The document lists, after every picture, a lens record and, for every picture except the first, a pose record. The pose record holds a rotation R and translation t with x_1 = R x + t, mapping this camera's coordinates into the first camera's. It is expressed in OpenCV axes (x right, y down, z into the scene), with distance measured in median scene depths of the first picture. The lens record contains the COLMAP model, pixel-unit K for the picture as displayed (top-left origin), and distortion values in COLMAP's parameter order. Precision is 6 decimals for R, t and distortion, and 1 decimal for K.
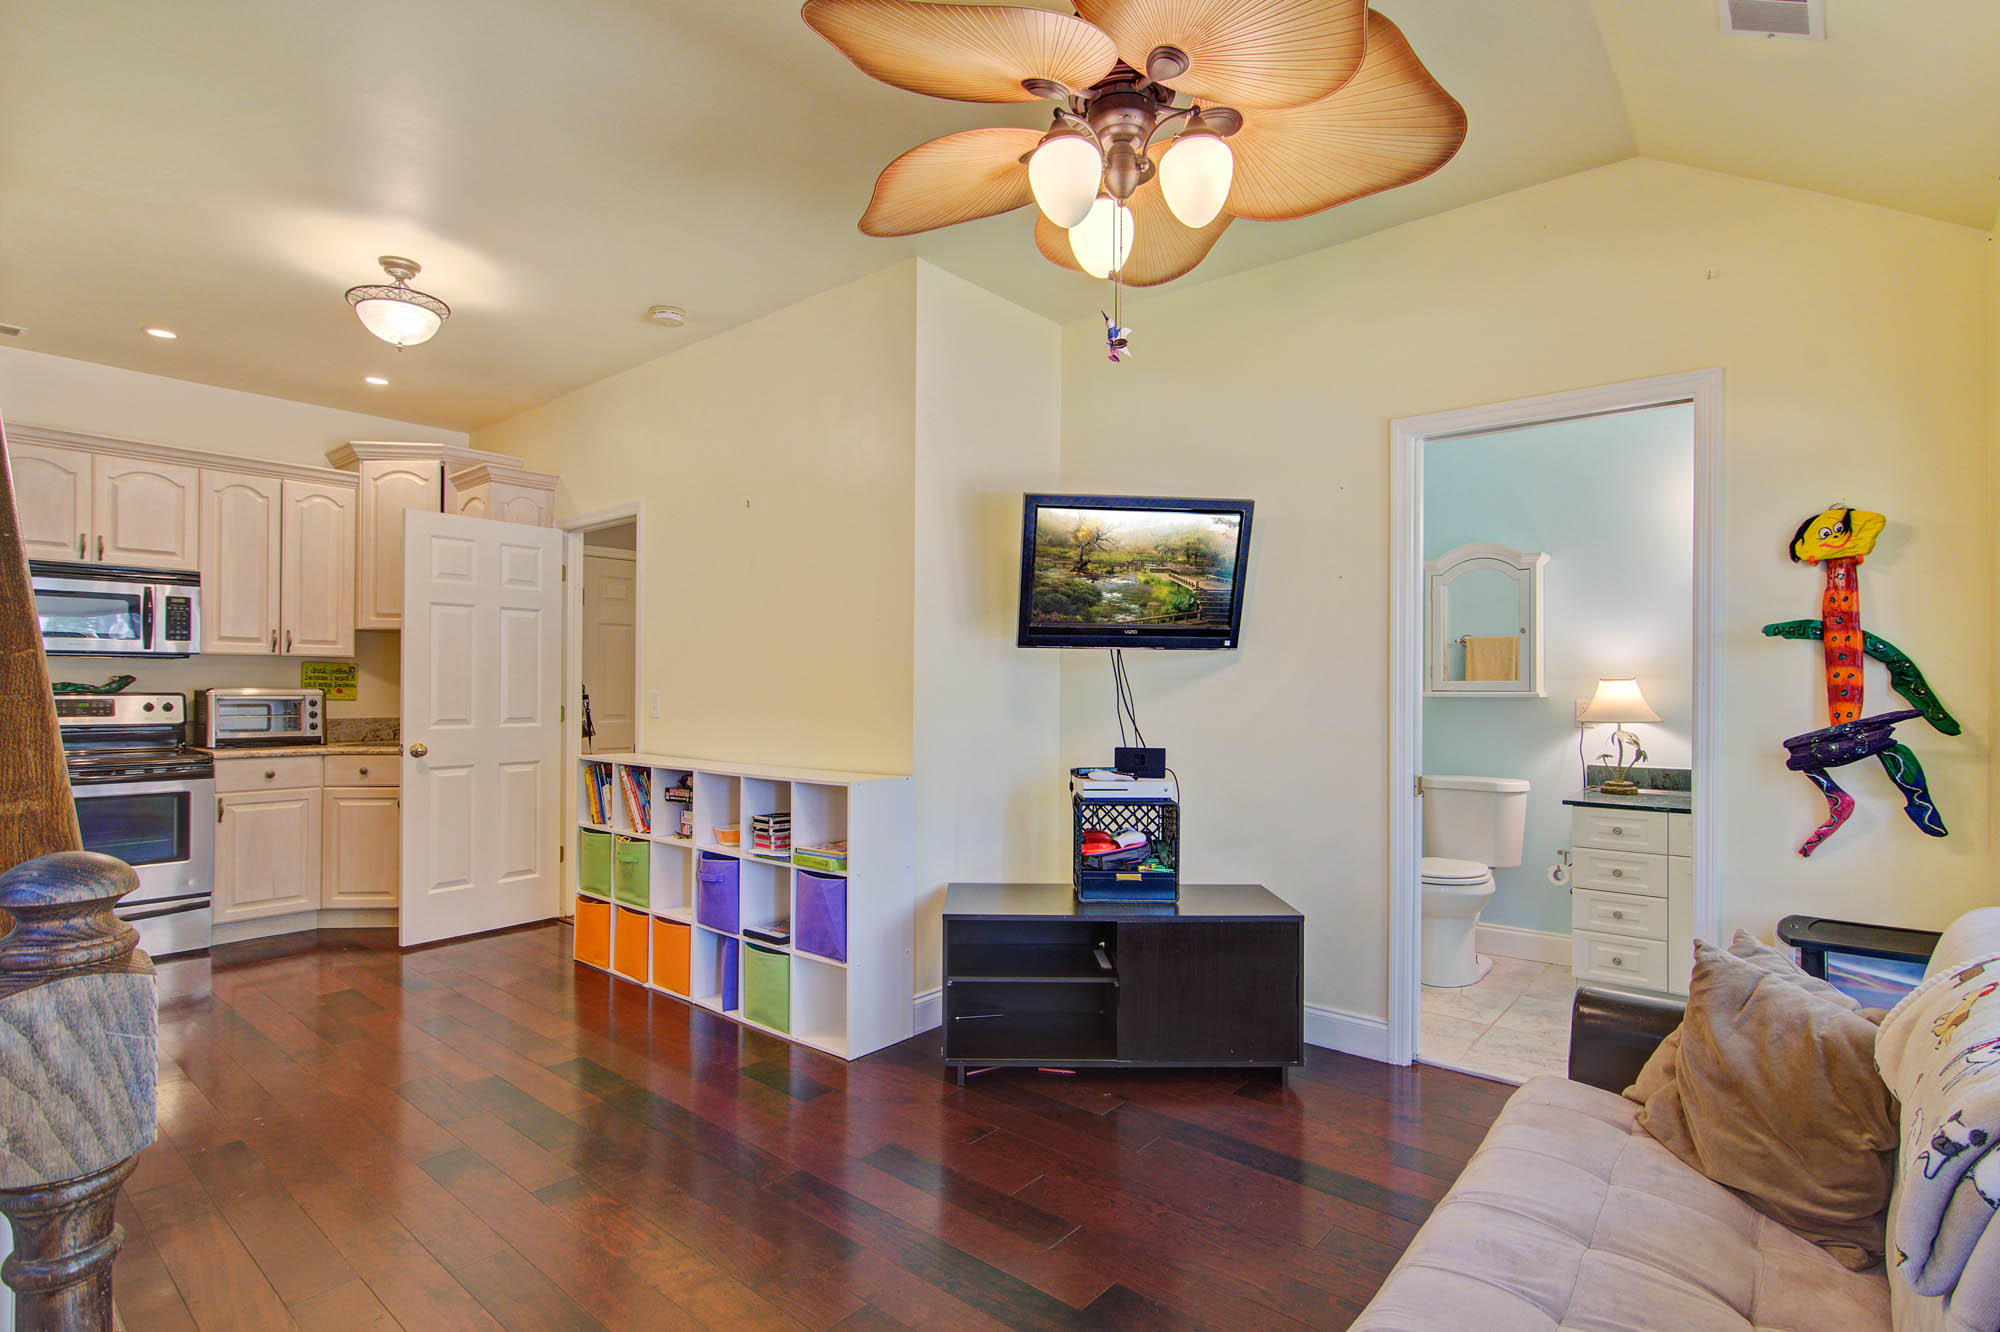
lens RADIAL K [[989.1, 0, 997.8], [0, 989.1, 681.8], [0, 0, 1]] dist [0.001339, 0.000812]
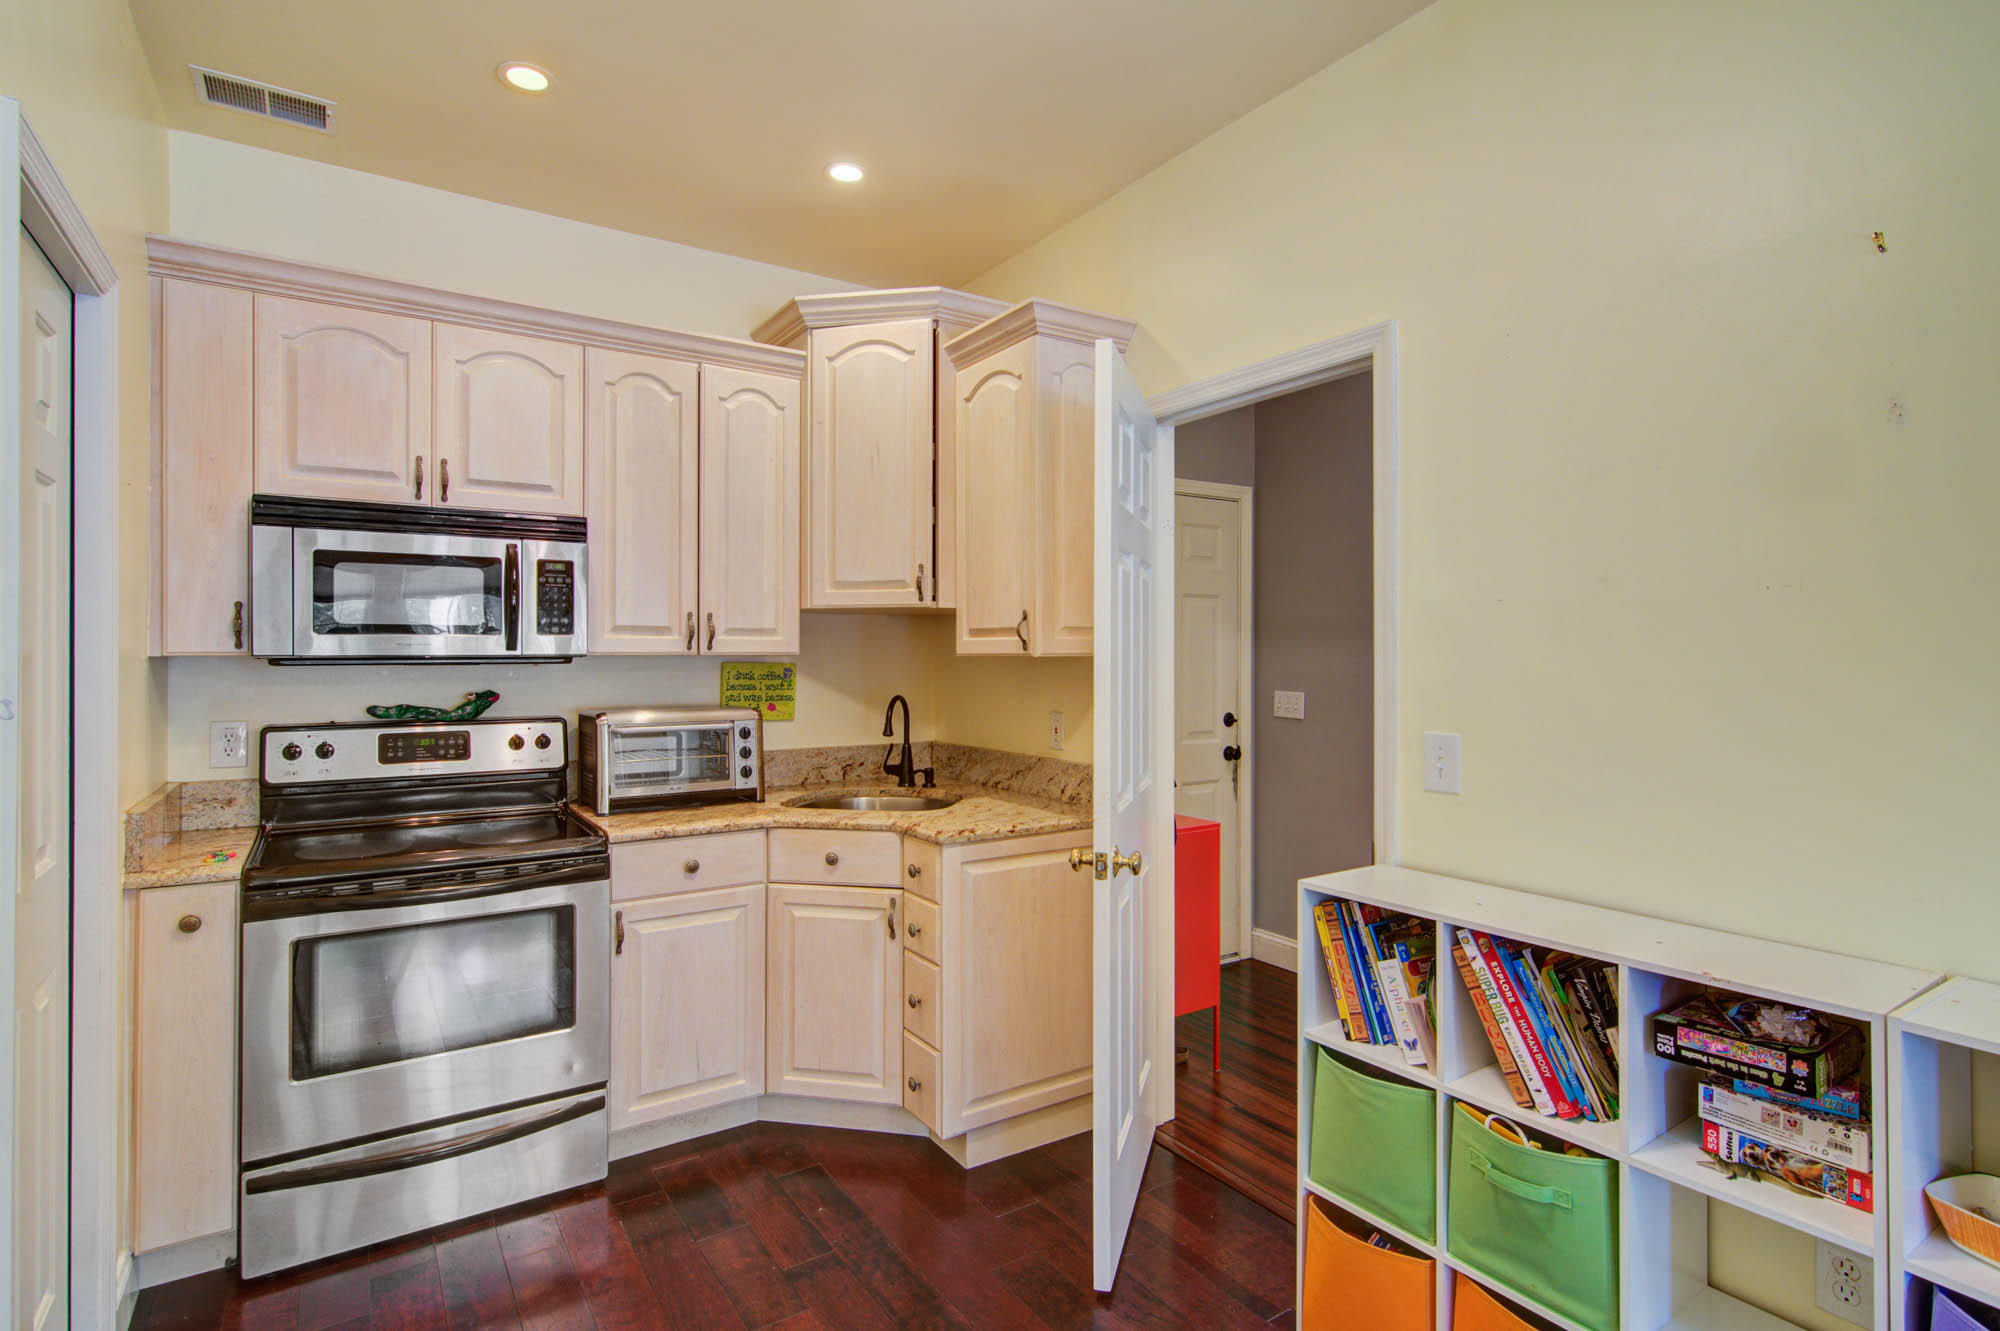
lens RADIAL K [[972.9, 0, 997.0], [0, 972.9, 646.4], [0, 0, 1]] dist [-0.002963, -0.000150]
pose [[0.962957, -0.008714, -0.269513, -0.410209], [0.007489, 0.999956, -0.005571, -0.028727], [0.269550, 0.003347, 0.962981, 0.503145]]
